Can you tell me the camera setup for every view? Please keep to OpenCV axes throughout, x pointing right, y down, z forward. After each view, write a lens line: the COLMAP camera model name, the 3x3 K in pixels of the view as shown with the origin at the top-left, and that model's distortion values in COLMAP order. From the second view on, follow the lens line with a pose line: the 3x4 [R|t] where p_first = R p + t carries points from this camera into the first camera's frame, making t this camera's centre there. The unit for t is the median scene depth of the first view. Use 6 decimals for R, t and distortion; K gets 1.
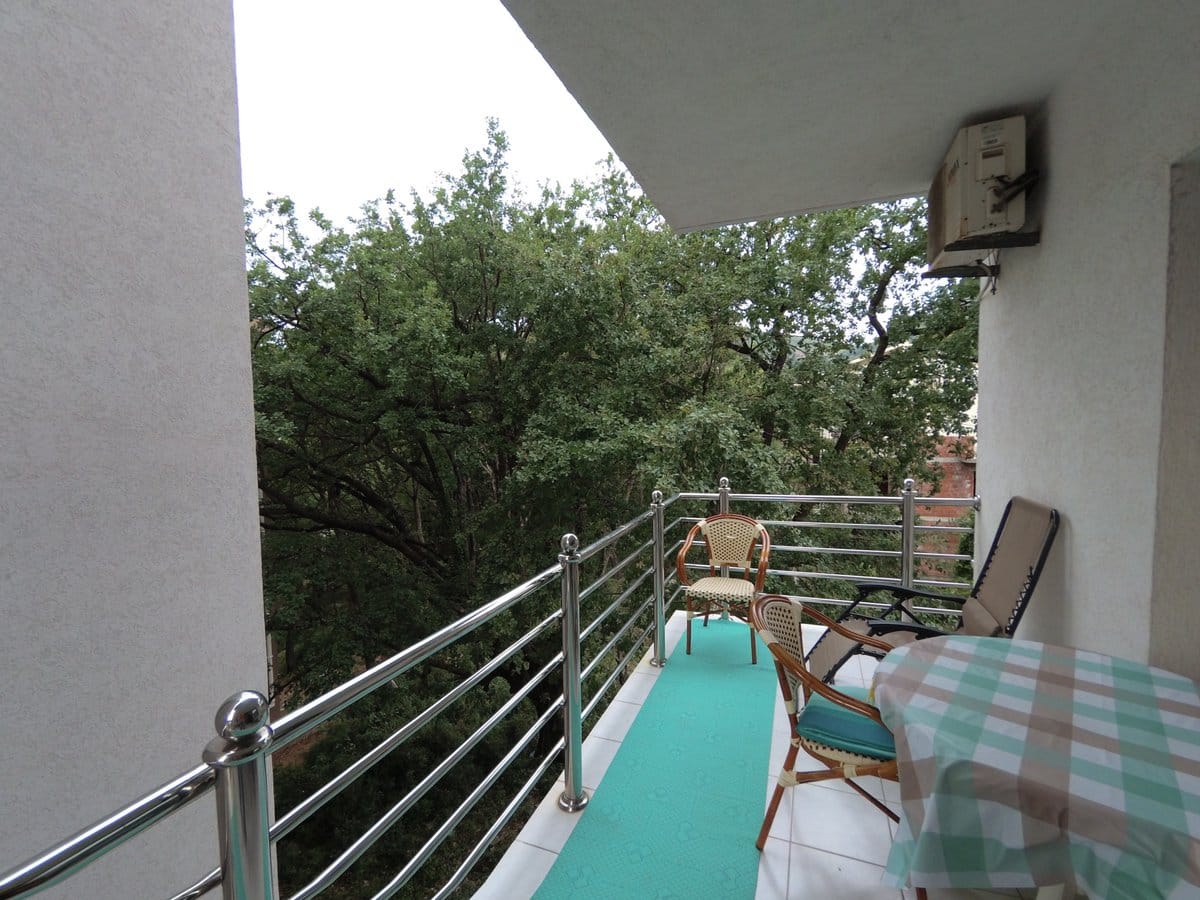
lens RADIAL K [[511.5, 0, 600.4], [0, 511.5, 449.3], [0, 0, 1]] dist [-0.000045, -0.000898]
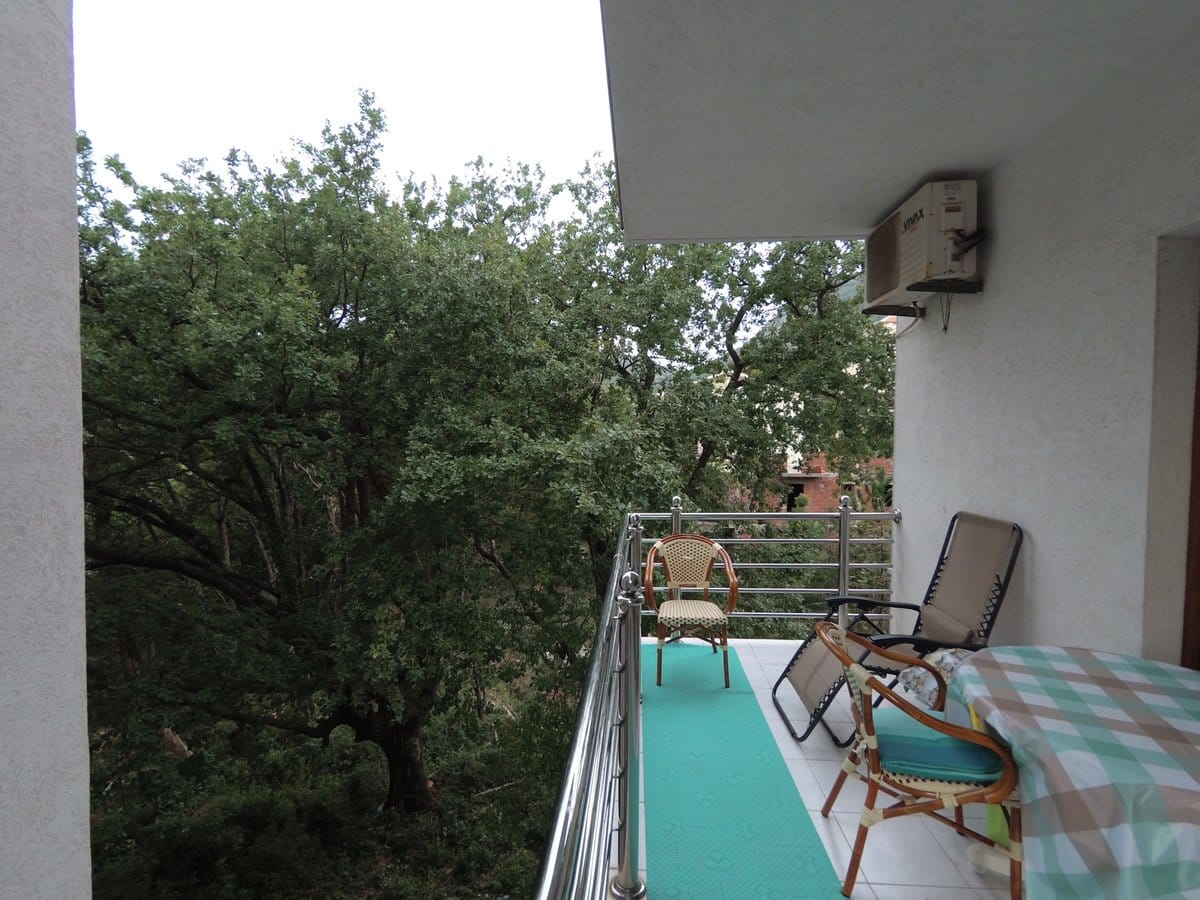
lens RADIAL K [[511.5, 0, 602.2], [0, 511.5, 449.7], [0, 0, 1]] dist [-0.000045, -0.000898]
pose [[0.953042, 0.011833, 0.302607, -0.105668], [-0.003705, 0.999617, -0.027421, -0.003975], [-0.302816, 0.025012, 0.952721, 0.057870]]
